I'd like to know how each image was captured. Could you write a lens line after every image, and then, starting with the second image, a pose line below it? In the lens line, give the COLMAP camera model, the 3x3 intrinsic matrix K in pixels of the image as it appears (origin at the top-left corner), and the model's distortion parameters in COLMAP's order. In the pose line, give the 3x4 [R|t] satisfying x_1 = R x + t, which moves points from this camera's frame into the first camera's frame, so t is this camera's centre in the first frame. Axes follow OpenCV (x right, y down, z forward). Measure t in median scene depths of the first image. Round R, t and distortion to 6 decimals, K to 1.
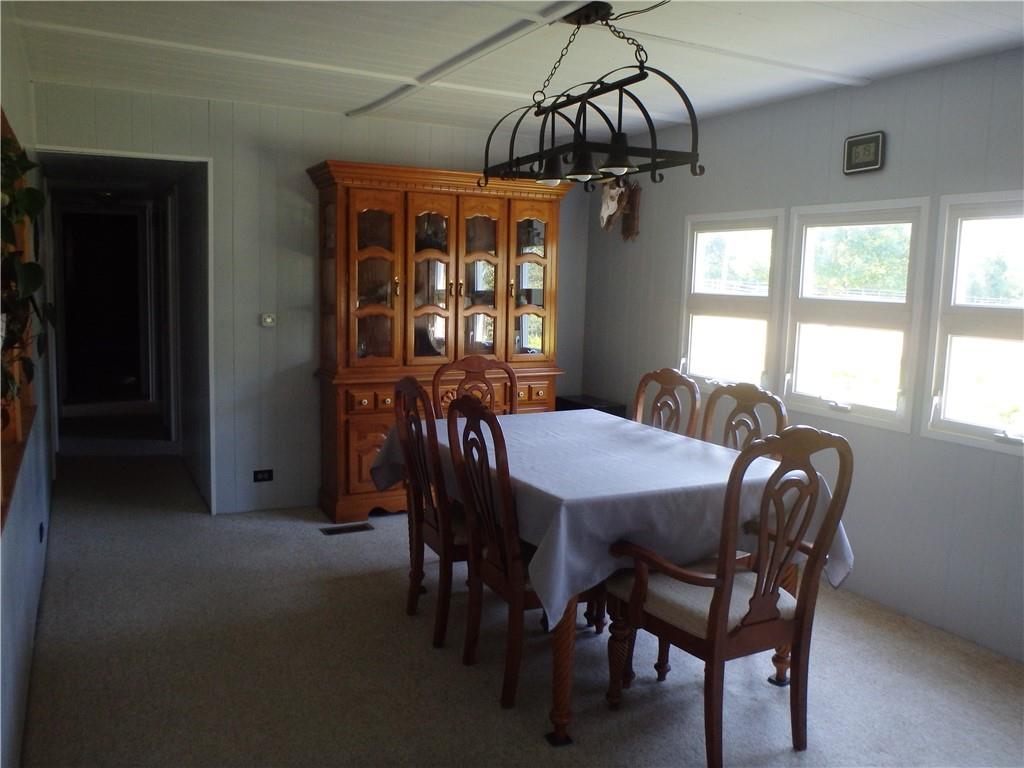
lens RADIAL K [[825.9, 0, 512.0], [0, 825.9, 384.0], [0, 0, 1]] dist [-0.040515, -0.003369]
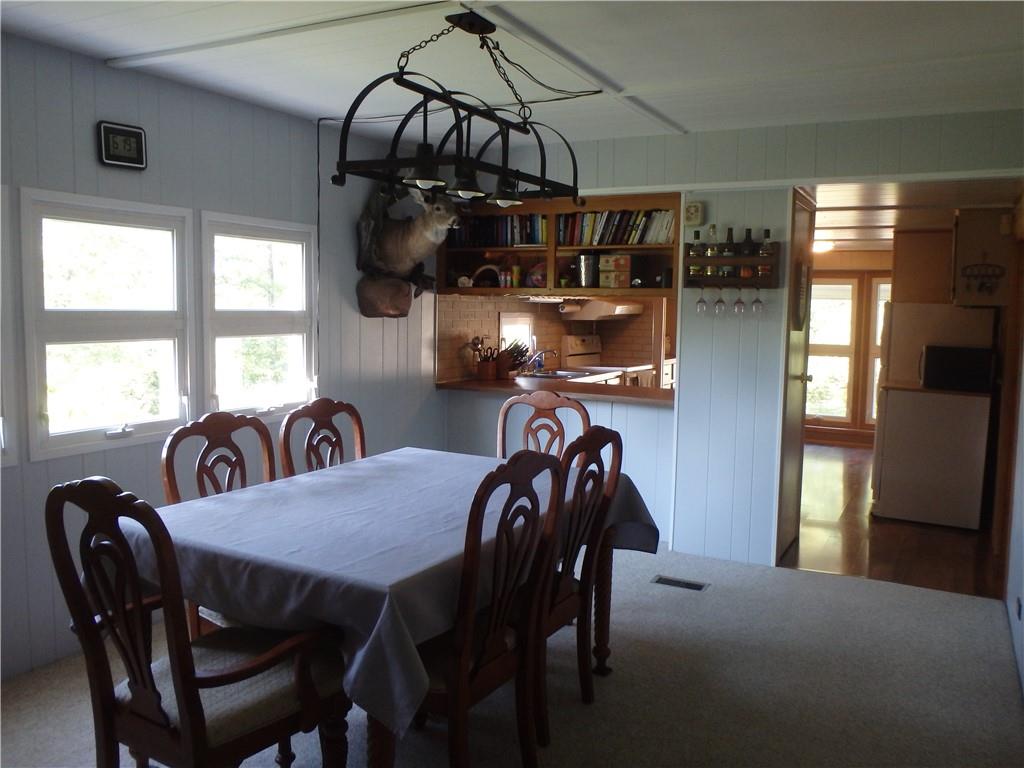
lens RADIAL K [[856.1, 0, 512.0], [0, 856.1, 384.0], [0, 0, 1]] dist [-0.003165, -0.002761]
pose [[-0.555130, -0.115440, 0.823713, -0.636171], [0.071988, 0.979938, 0.185849, -0.178460], [-0.828642, 0.162468, -0.535683, 1.248116]]
